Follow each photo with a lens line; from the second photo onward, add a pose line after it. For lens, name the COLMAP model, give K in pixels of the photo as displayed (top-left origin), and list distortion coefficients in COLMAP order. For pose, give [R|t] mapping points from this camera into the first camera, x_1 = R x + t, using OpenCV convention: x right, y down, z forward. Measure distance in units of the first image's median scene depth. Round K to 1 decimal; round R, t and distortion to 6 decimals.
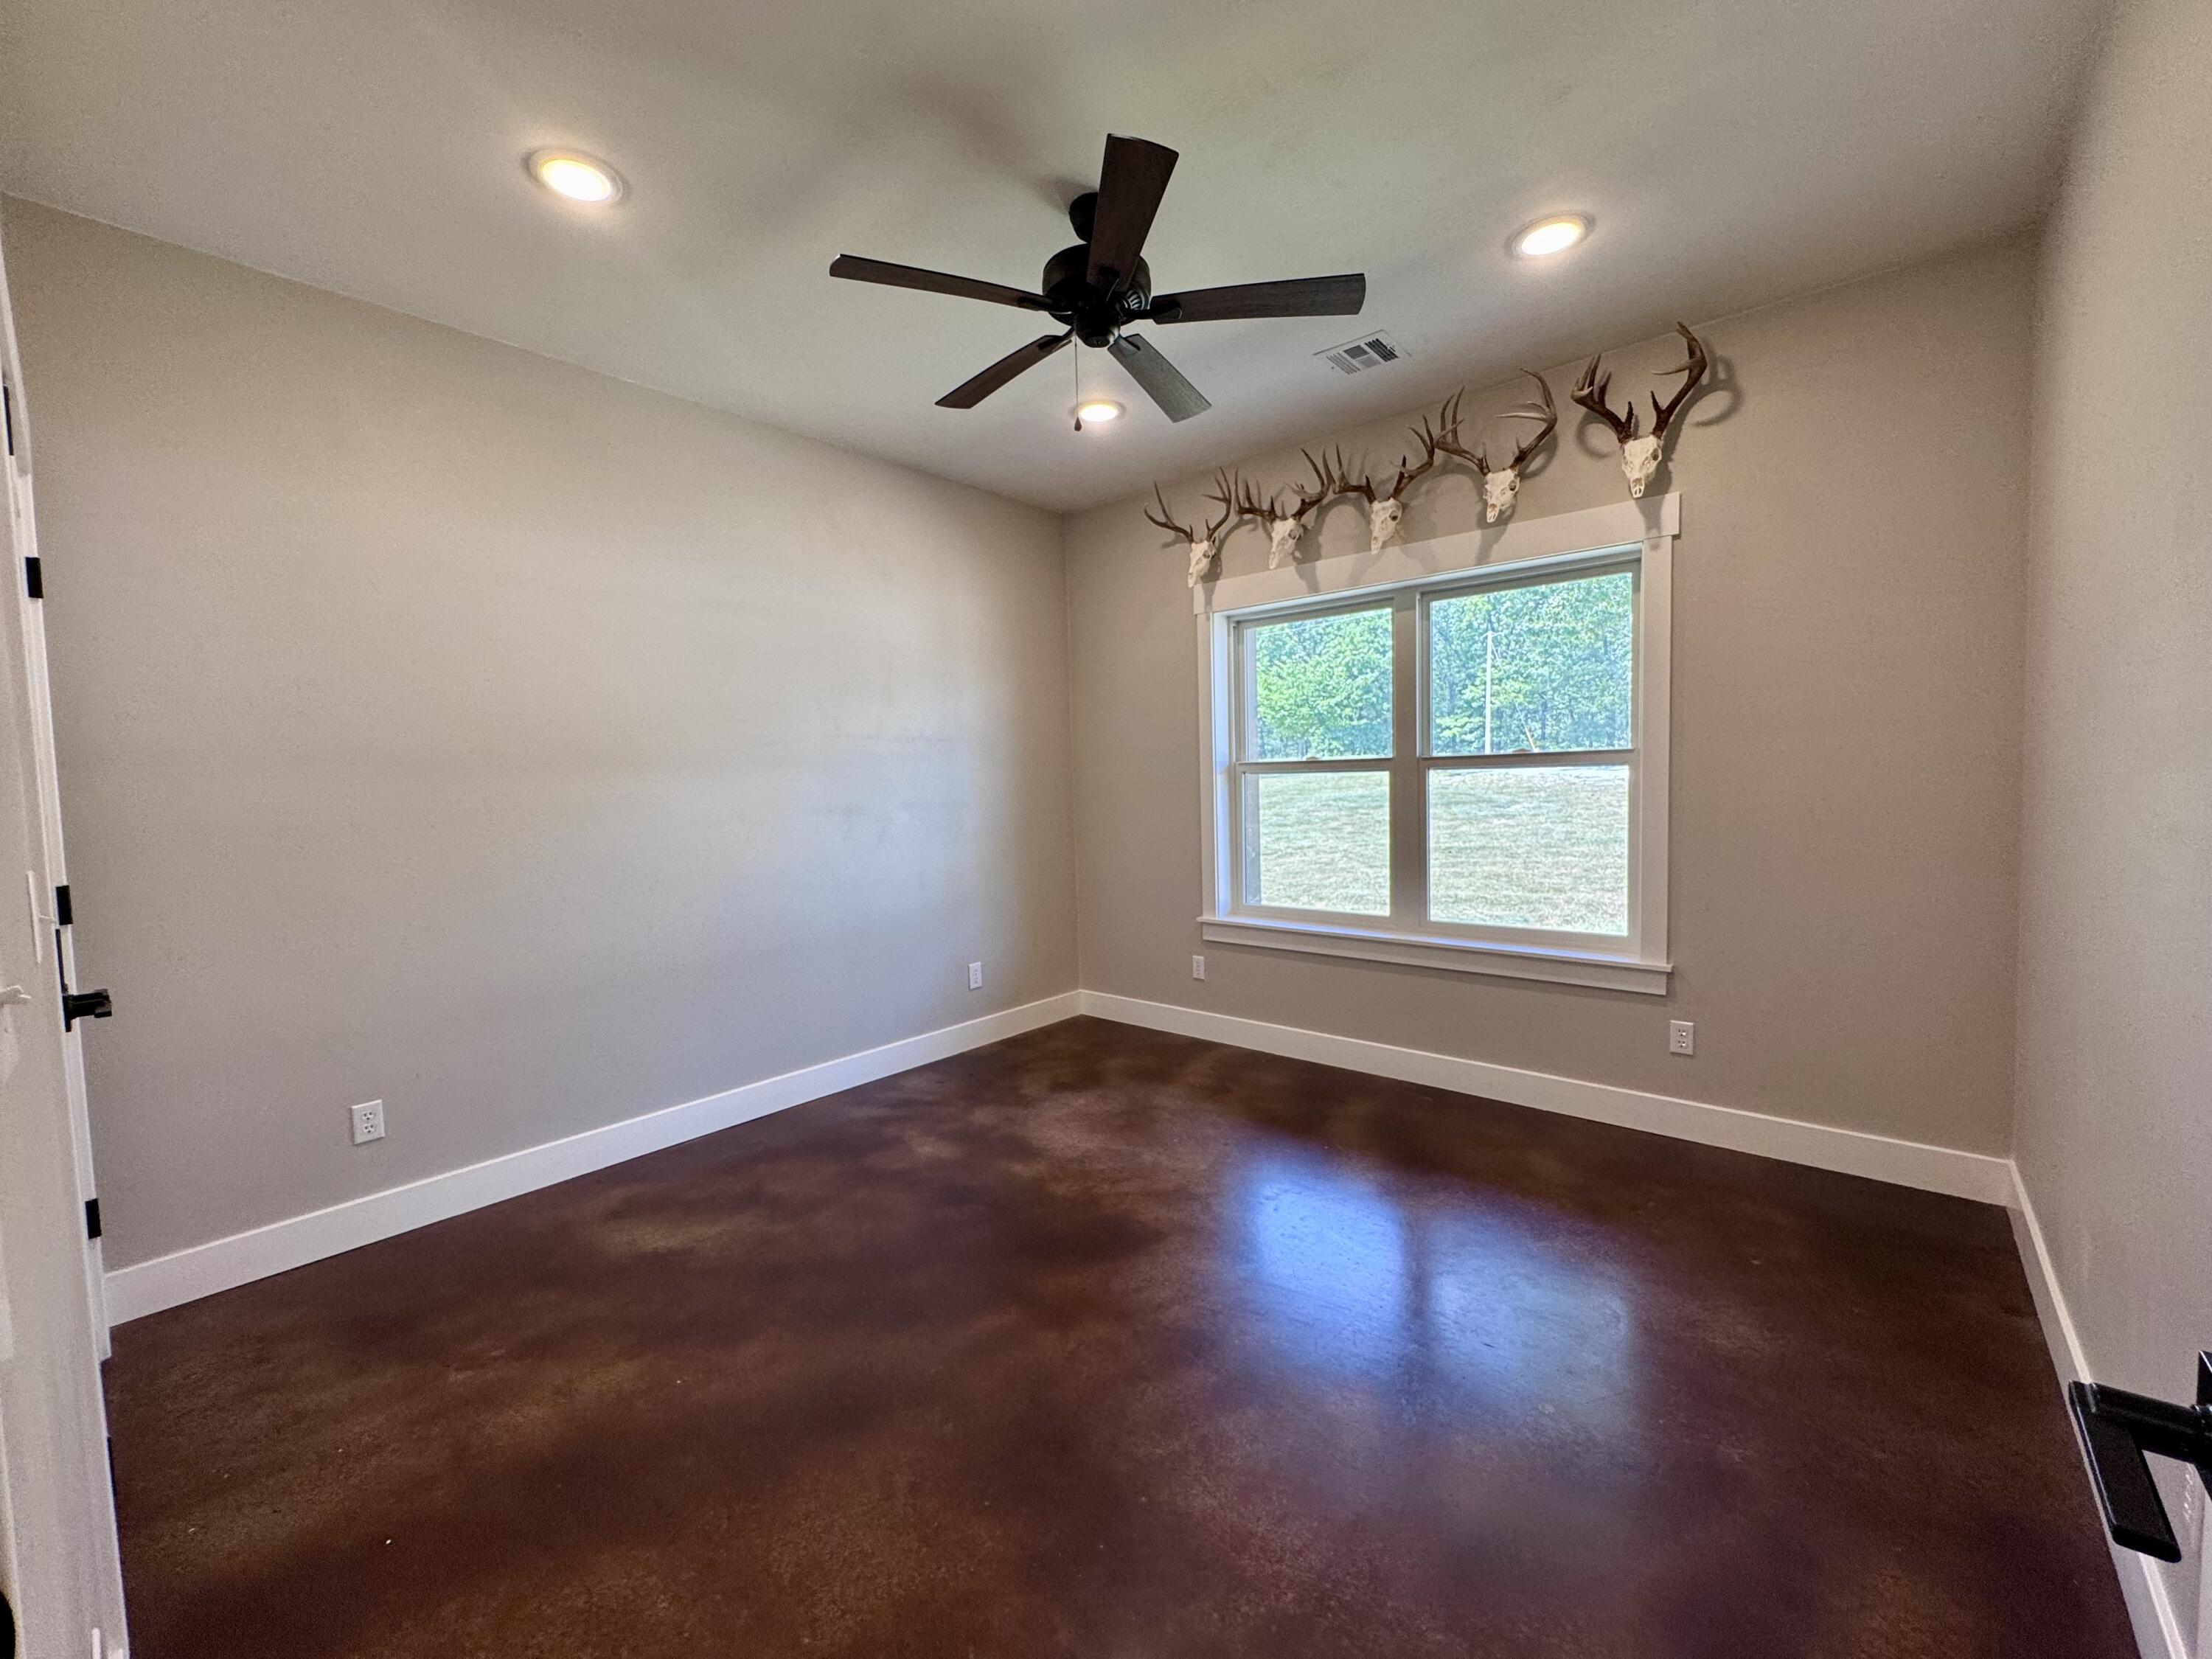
lens RADIAL K [[910.3, 0, 1102.6], [0, 910.3, 829.0], [0, 0, 1]] dist [-0.001478, -0.000180]
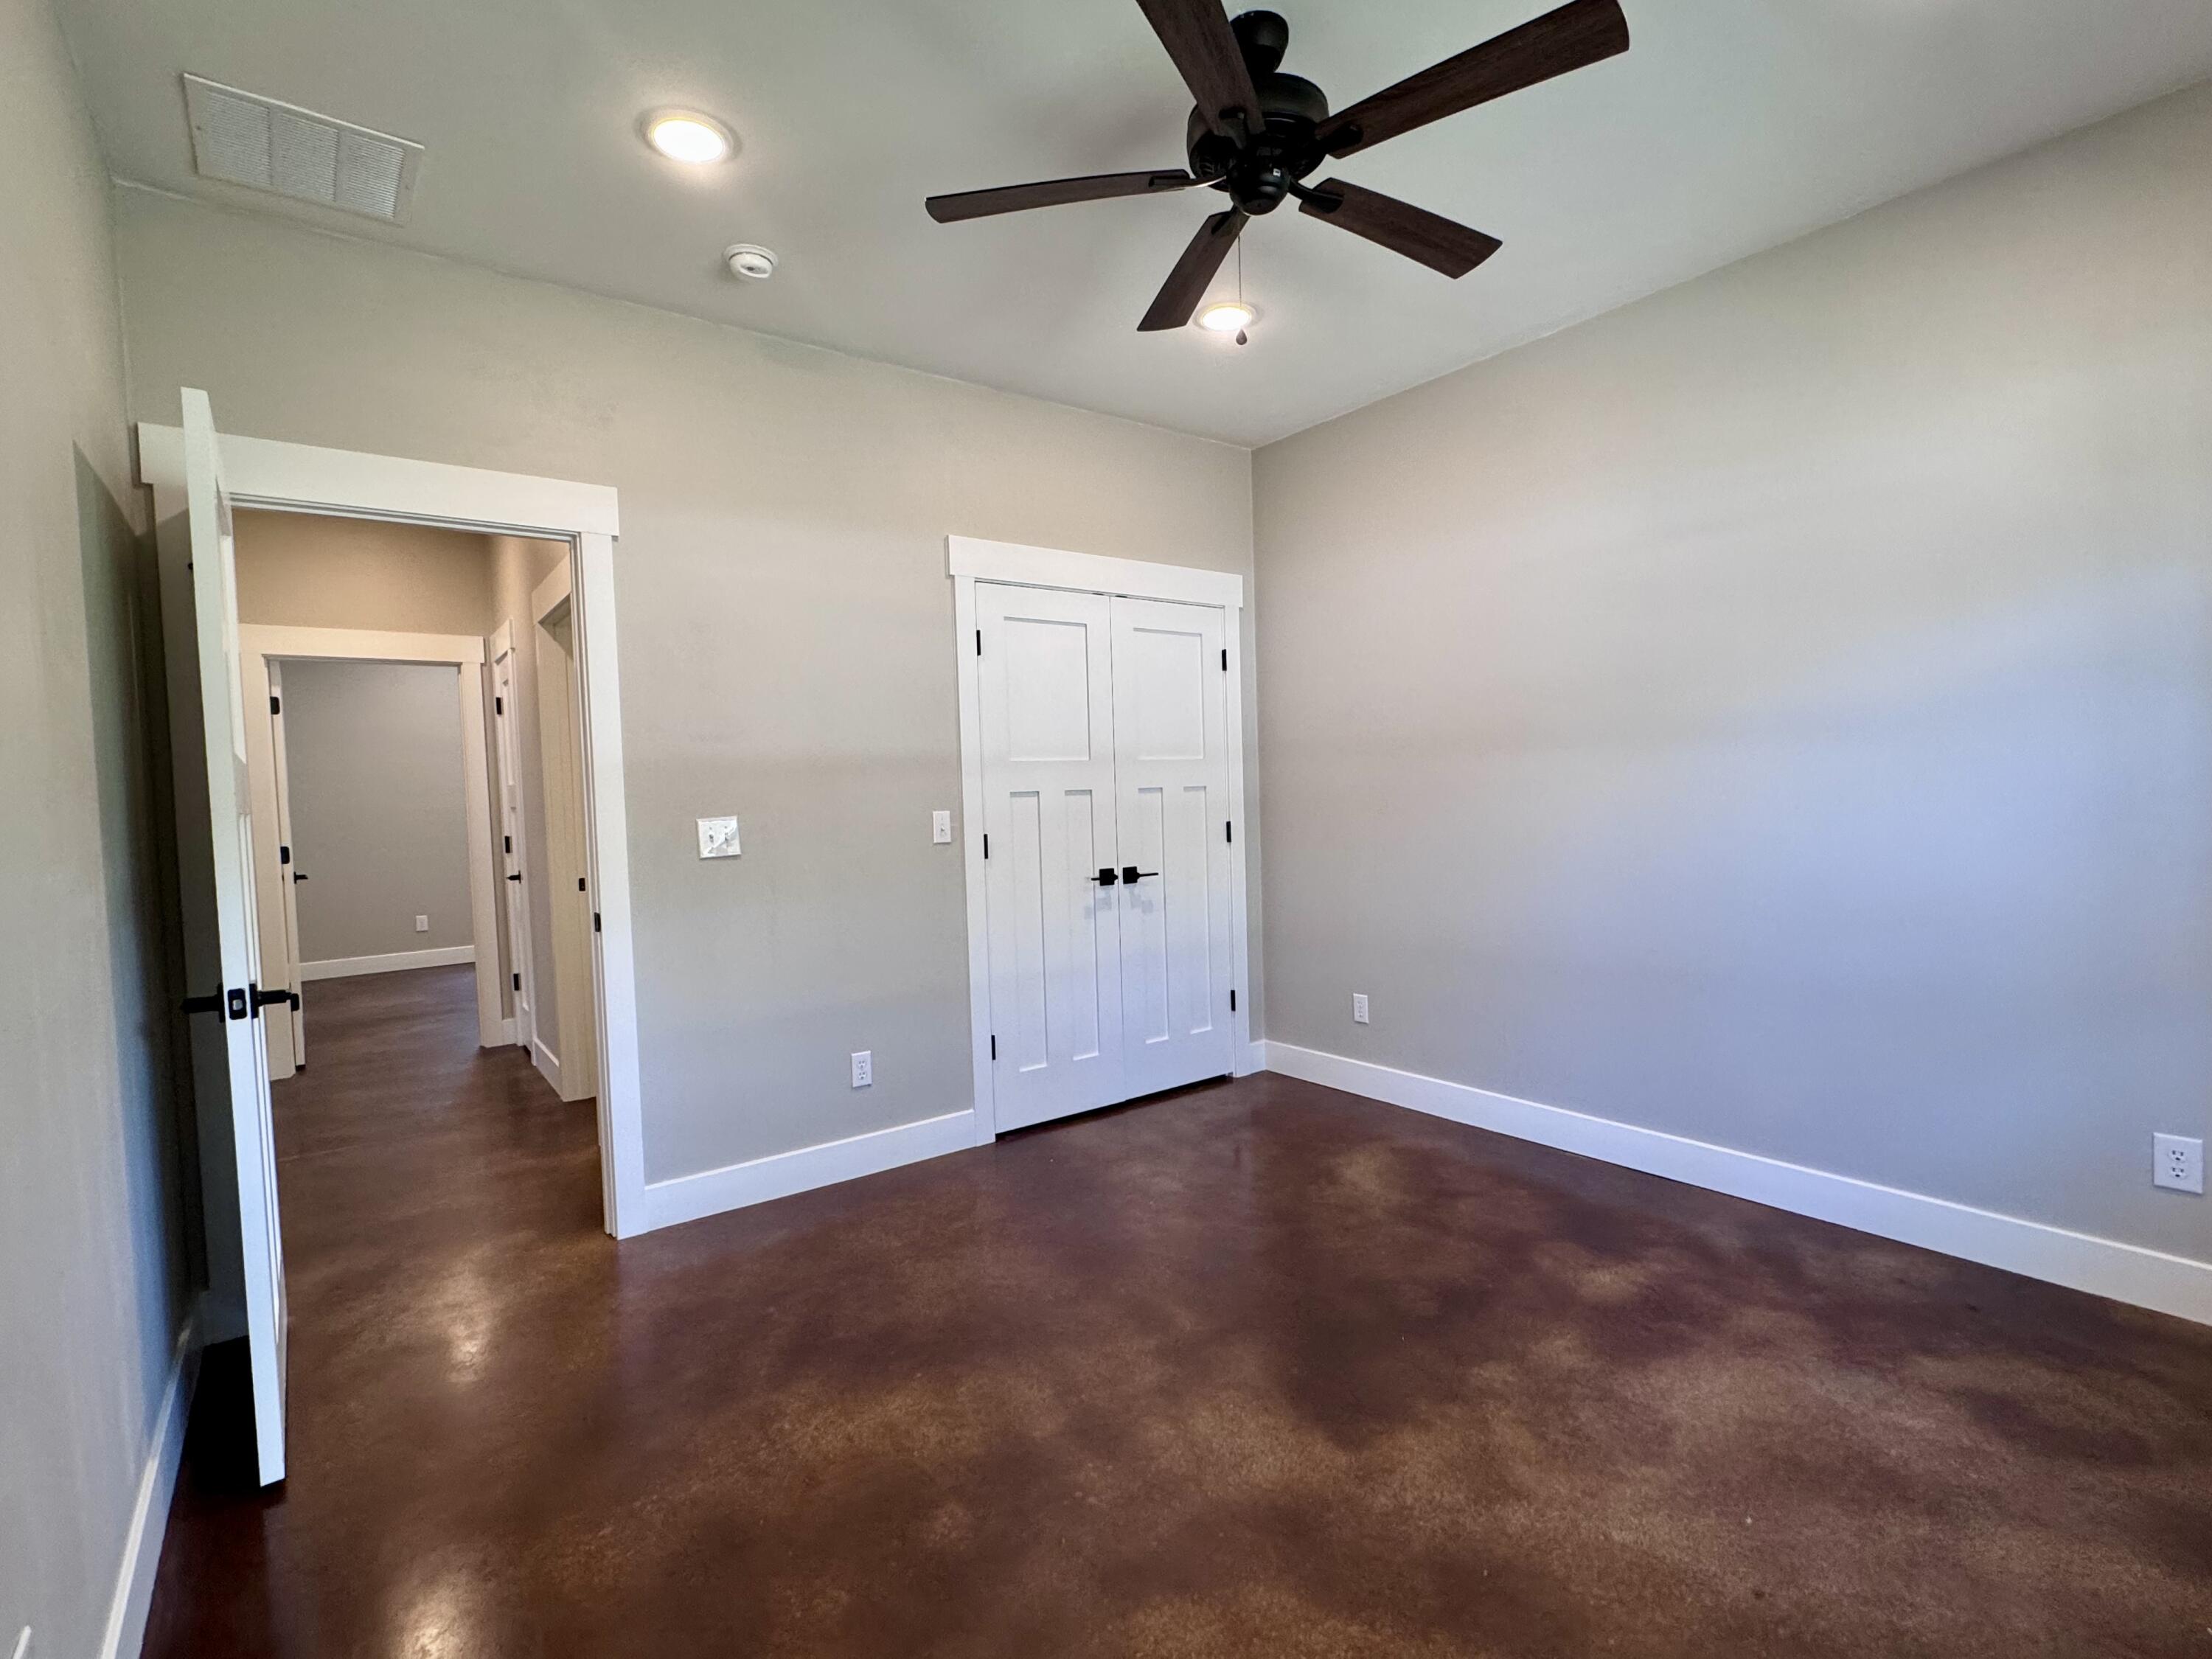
lens RADIAL K [[1030.7, 0, 1101.6], [0, 1030.7, 840.8], [0, 0, 1]] dist [0.012457, -0.001410]
pose [[-0.221979, 0.082214, -0.971579, 0.710397], [-0.012147, 0.996128, 0.087067, -0.064178], [0.974976, 0.031129, -0.220121, 0.833207]]
